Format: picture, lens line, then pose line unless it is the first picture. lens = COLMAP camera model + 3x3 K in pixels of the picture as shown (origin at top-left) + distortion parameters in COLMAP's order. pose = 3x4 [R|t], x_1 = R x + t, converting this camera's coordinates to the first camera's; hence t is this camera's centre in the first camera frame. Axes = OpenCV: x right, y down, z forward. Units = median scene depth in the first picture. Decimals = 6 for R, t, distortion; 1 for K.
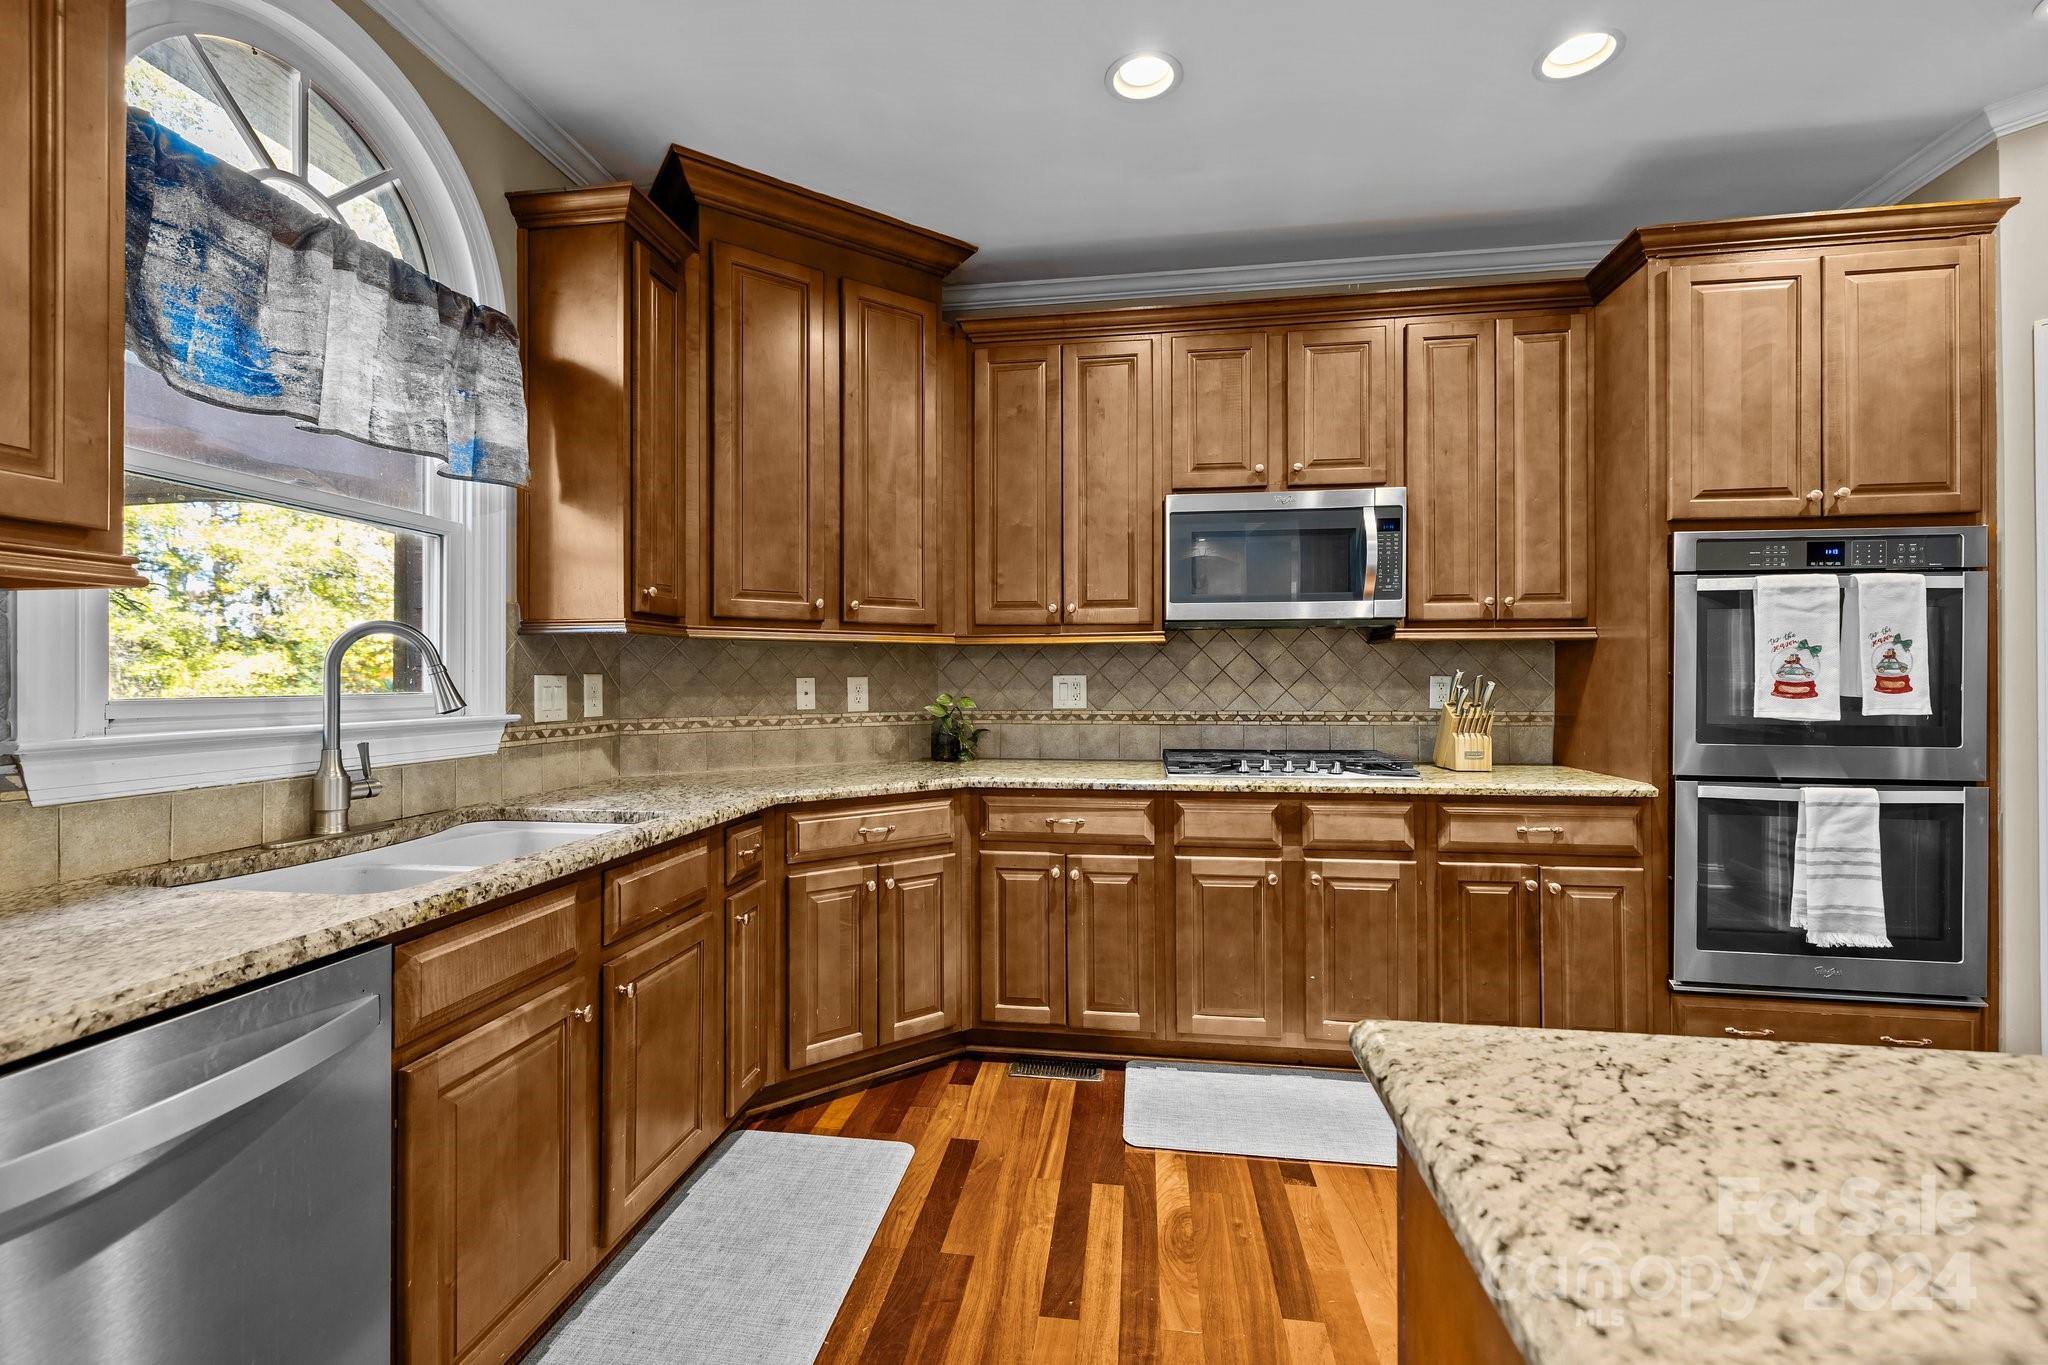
lens RADIAL K [[874.3, 0, 1007.7], [0, 874.3, 678.1], [0, 0, 1]] dist [0.003638, -0.000887]
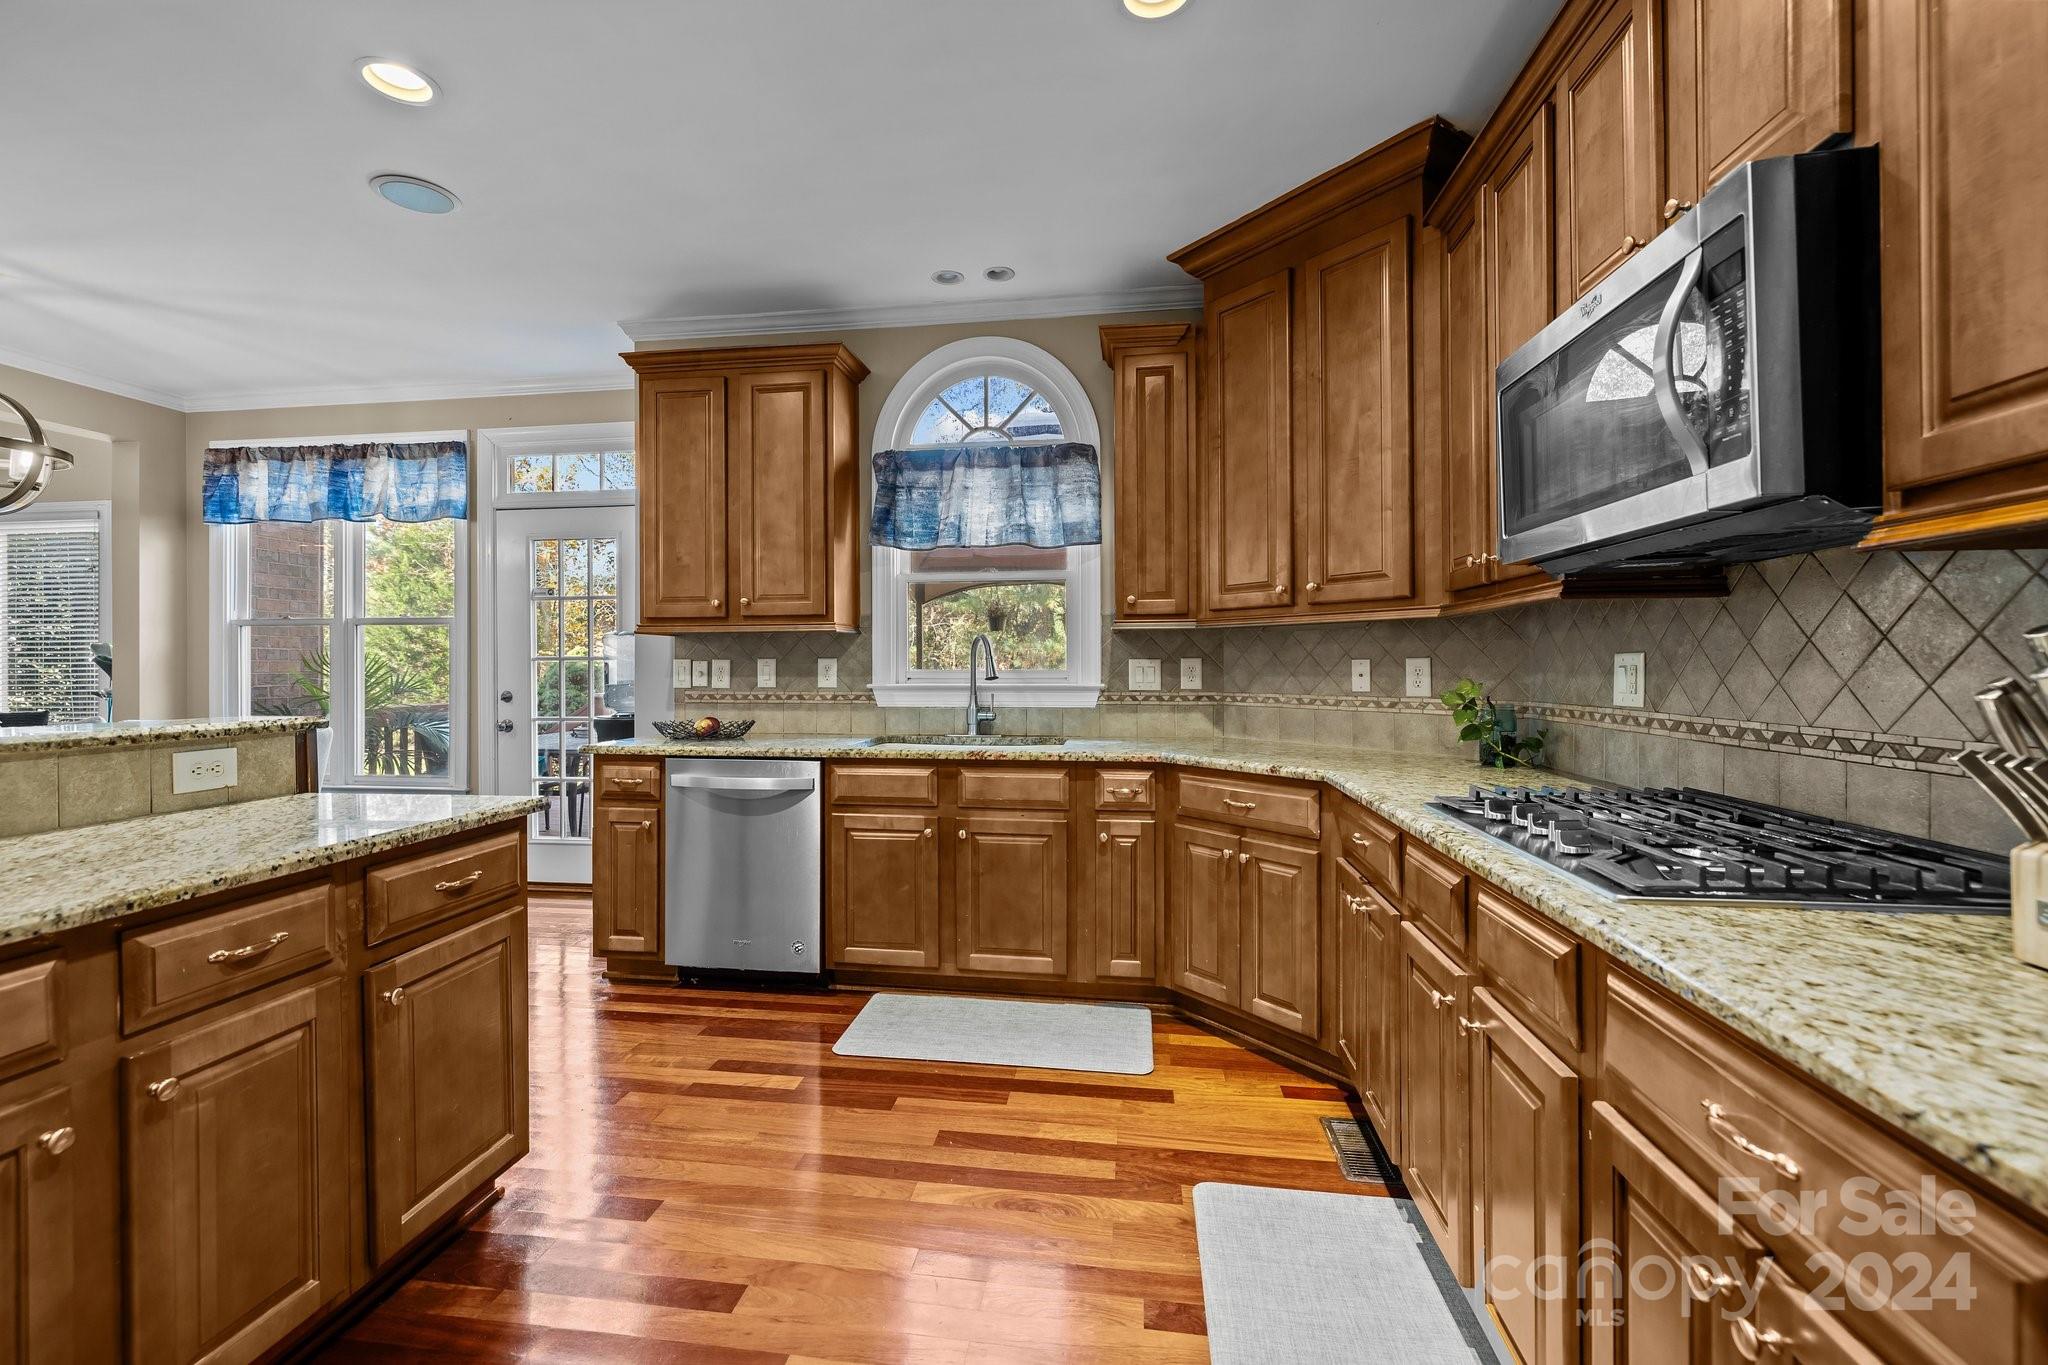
lens RADIAL K [[874.3, 0, 1006.7], [0, 874.3, 669.5], [0, 0, 1]] dist [0.003638, -0.000887]
pose [[0.006369, 0.007670, -0.999950, 0.854586], [0.004659, 0.999960, 0.007700, 0.001518], [0.999969, -0.004708, 0.006333, 0.674571]]
